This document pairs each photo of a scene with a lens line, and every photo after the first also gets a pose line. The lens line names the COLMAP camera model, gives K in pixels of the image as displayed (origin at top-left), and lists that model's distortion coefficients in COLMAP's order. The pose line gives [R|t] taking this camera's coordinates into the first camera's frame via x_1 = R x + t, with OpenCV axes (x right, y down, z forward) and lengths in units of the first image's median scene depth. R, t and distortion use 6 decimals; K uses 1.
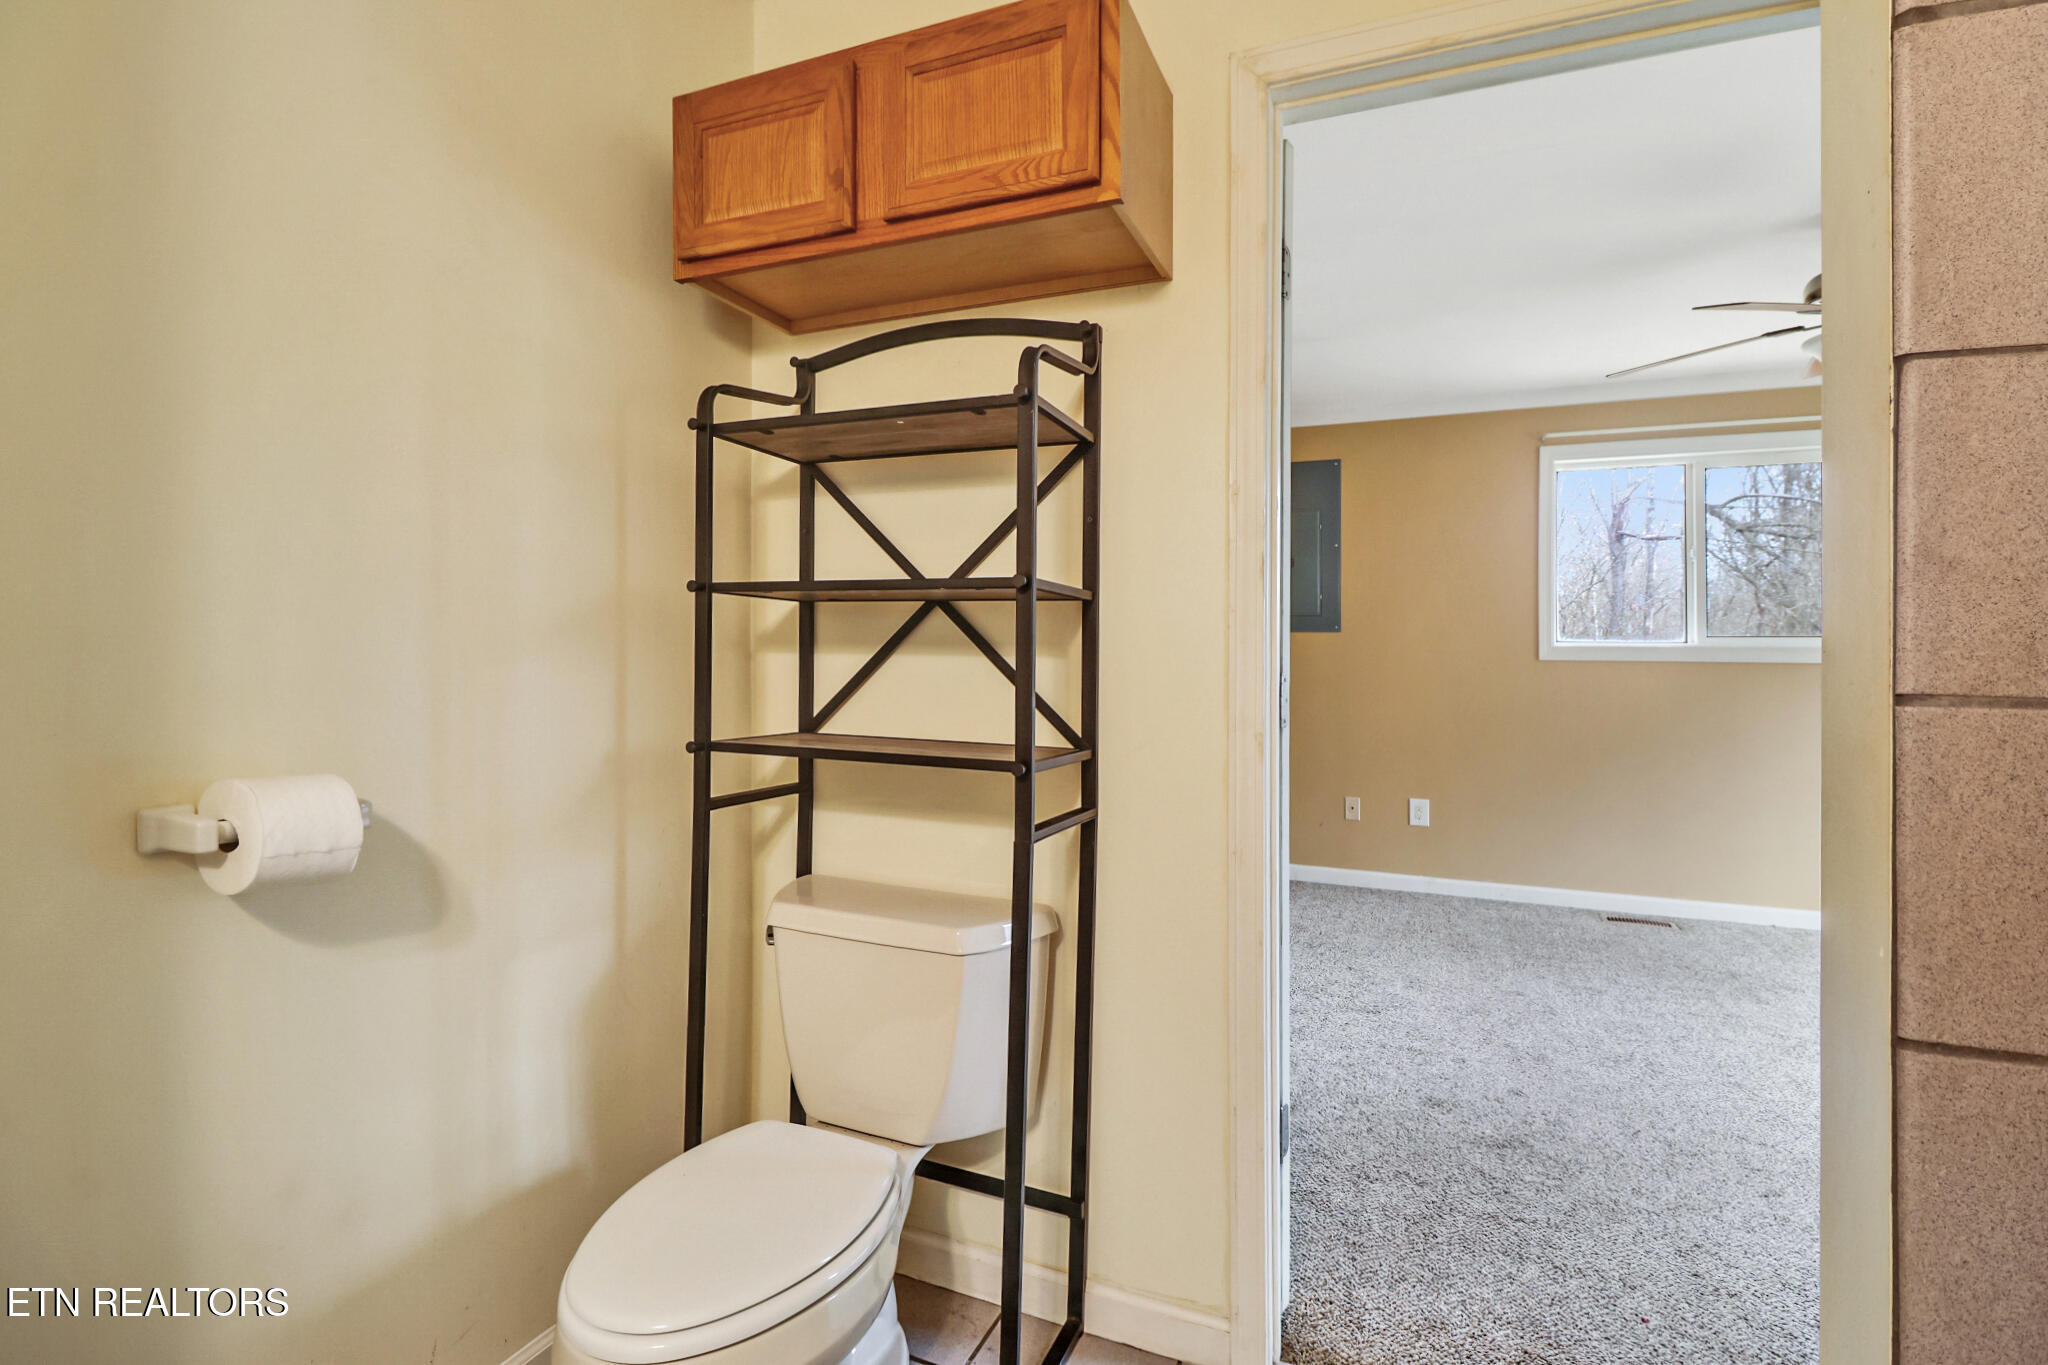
lens RADIAL K [[964.0, 0, 1028.1], [0, 964.0, 674.2], [0, 0, 1]] dist [-0.008471, 0.000273]
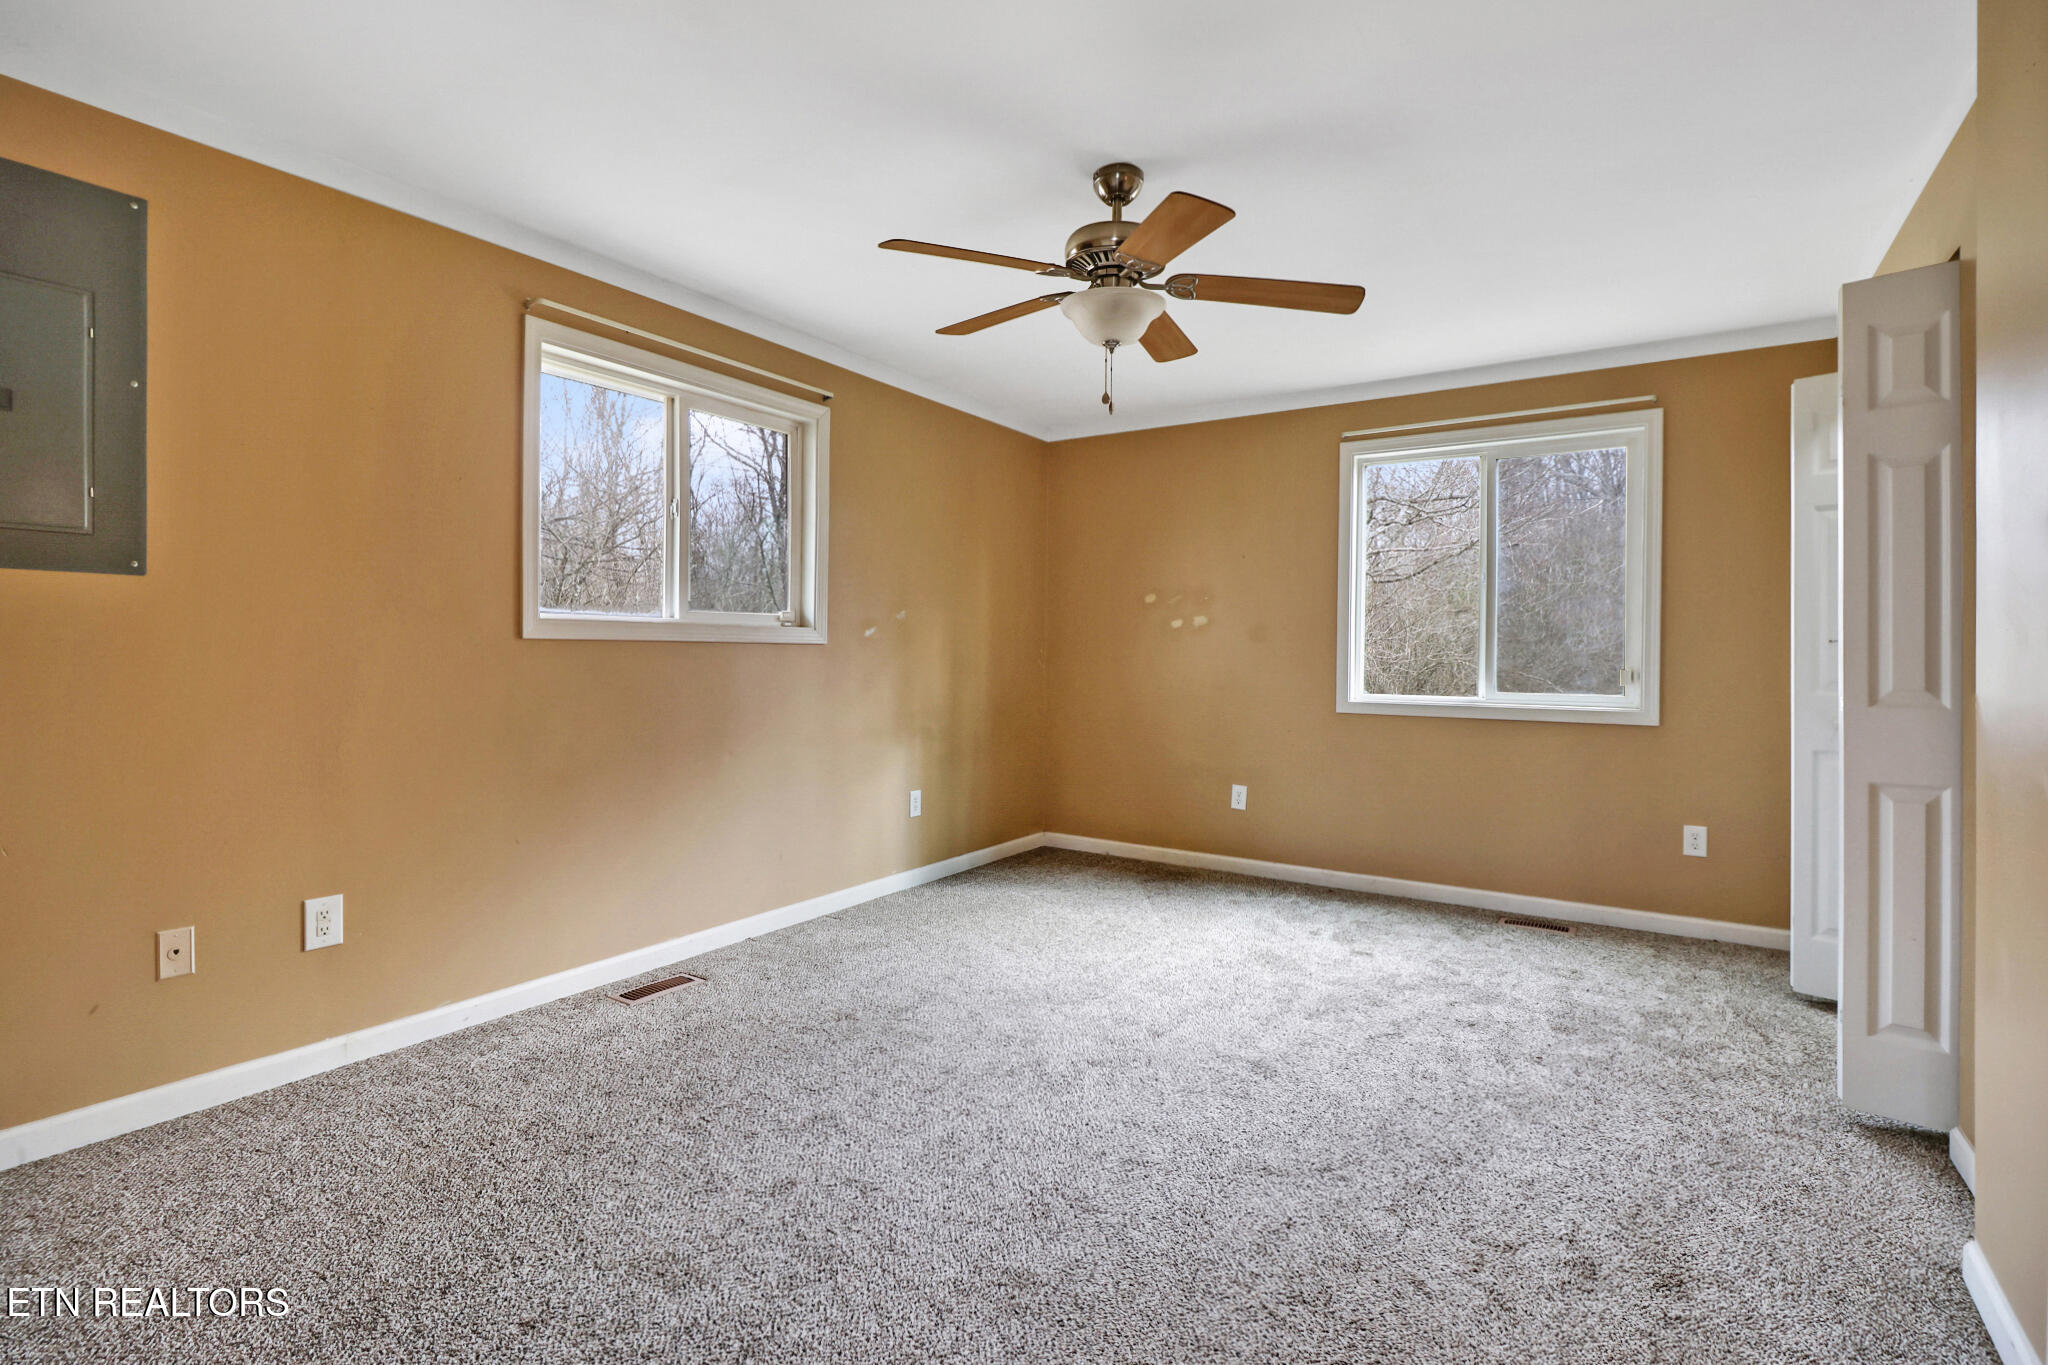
lens RADIAL K [[964.0, 0, 1026.5], [0, 964.0, 642.1], [0, 0, 1]] dist [-0.008471, 0.000273]
pose [[0.172978, -0.004390, 0.984916, -0.056867], [0.001523, 0.999990, 0.004189, -0.015354], [-0.984924, 0.000775, 0.172983, 0.568740]]
